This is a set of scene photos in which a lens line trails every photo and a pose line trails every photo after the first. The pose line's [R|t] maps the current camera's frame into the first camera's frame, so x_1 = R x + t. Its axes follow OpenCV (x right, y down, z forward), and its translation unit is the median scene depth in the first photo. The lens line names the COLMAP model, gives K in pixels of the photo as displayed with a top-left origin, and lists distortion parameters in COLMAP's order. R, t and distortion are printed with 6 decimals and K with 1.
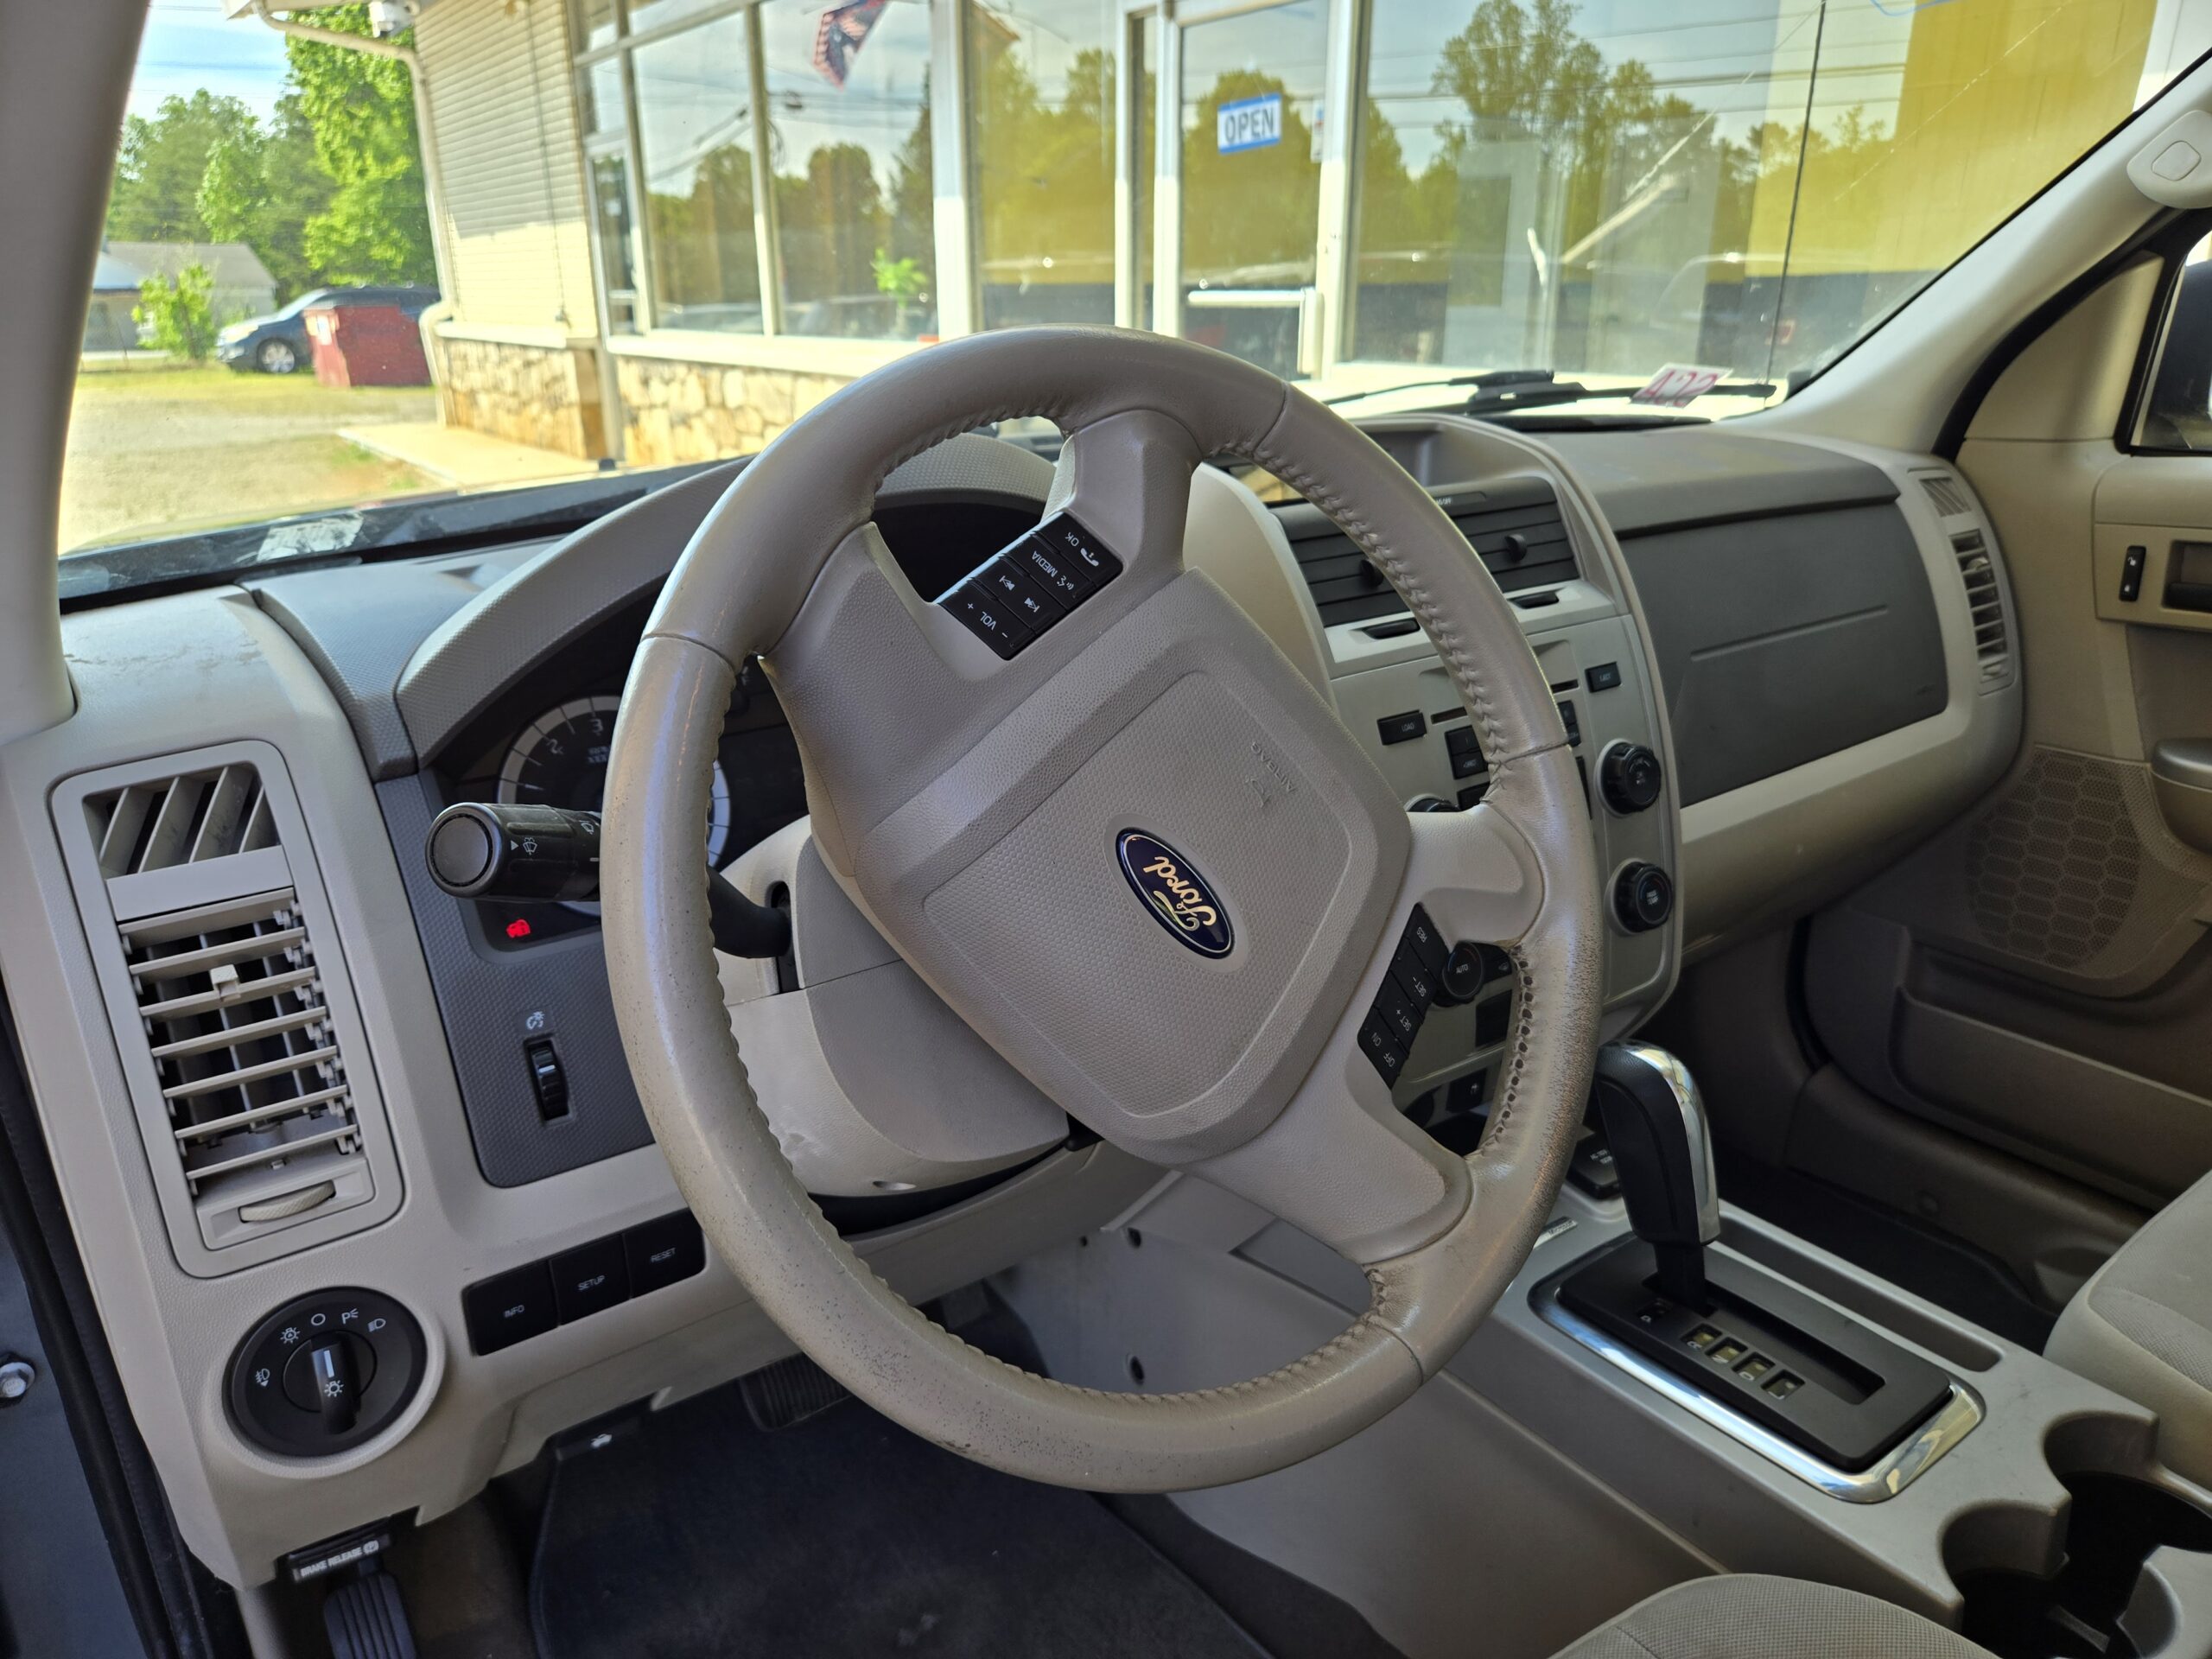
lens RADIAL K [[1476.3, 0, 1118.3], [0, 1476.3, 855.4], [0, 0, 1]] dist [0.062772, -0.054408]
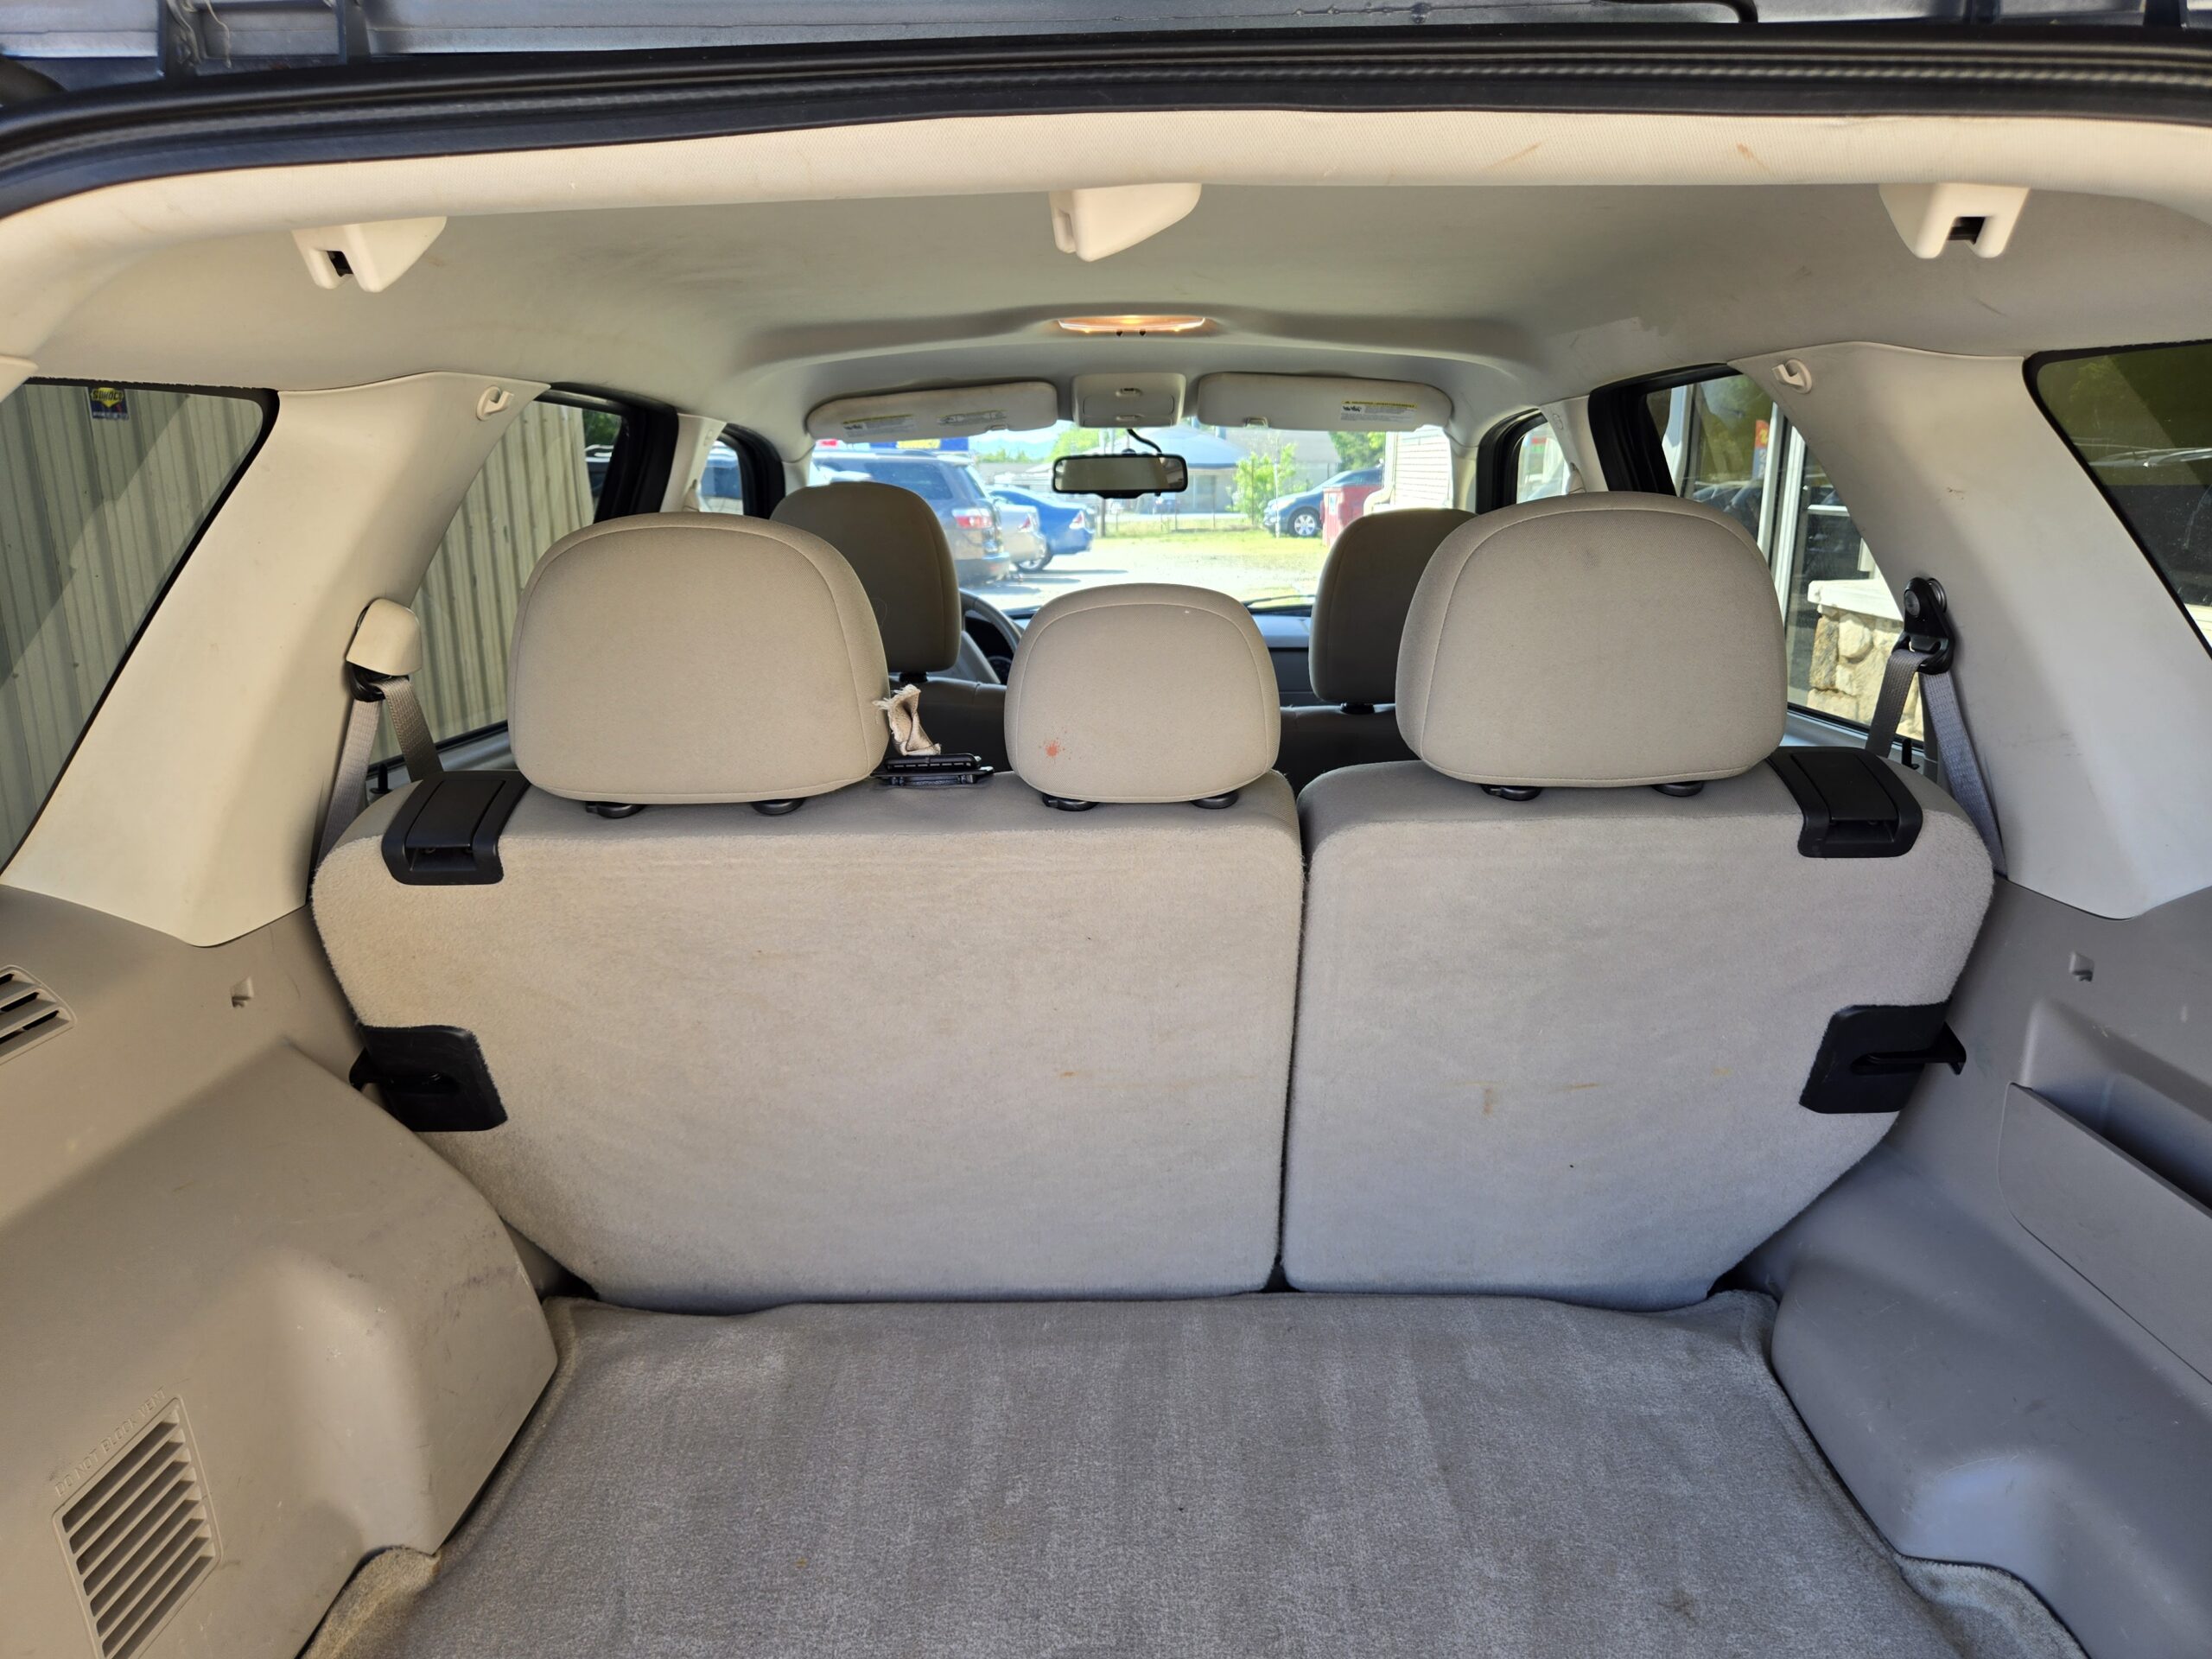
lens RADIAL K [[1476.3, 0, 1057.0], [0, 1476.3, 849.5], [0, 0, 1]] dist [0.062772, -0.054408]
pose [[0.781520, 0.153359, -0.604738, 1.581781], [-0.215311, 0.976062, -0.030728, 0.285324], [0.585549, 0.154221, 0.795832, -1.243781]]
